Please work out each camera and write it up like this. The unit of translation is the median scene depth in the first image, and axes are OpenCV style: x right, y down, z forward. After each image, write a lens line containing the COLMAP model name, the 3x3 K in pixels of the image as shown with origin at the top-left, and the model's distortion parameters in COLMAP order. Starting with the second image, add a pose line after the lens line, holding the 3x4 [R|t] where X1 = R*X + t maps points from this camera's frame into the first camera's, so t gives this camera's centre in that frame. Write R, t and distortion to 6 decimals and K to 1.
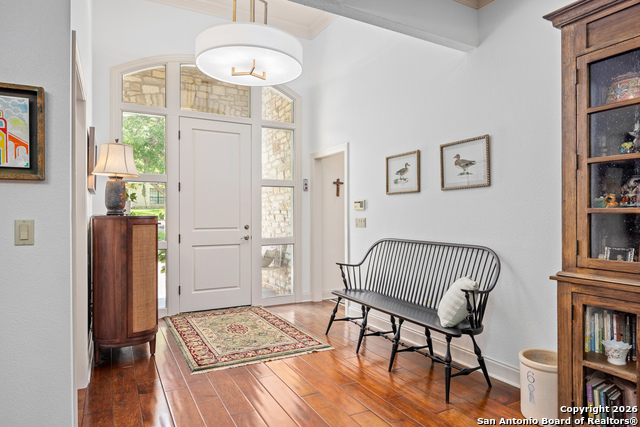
lens RADIAL K [[392.2, 0, 319.0], [0, 392.2, 214.2], [0, 0, 1]] dist [-0.005390, 0.000624]
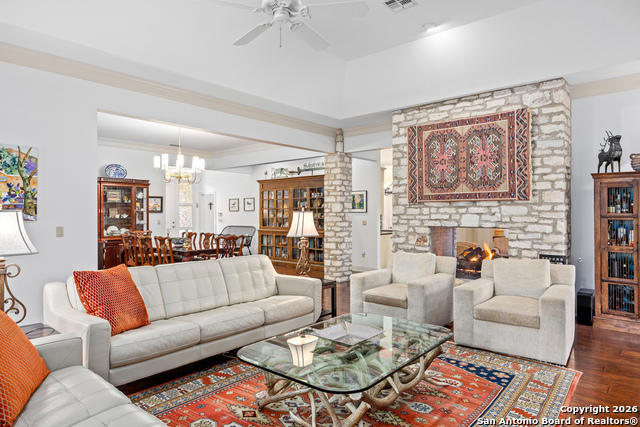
lens RADIAL K [[392.2, 0, 319.2], [0, 392.2, 213.8], [0, 0, 1]] dist [-0.005390, 0.000624]
pose [[0.939402, 0.000818, 0.342815, -0.215845], [-0.000783, 1.000000, -0.000243, -0.029346], [-0.342815, -0.000040, 0.939403, -2.123032]]
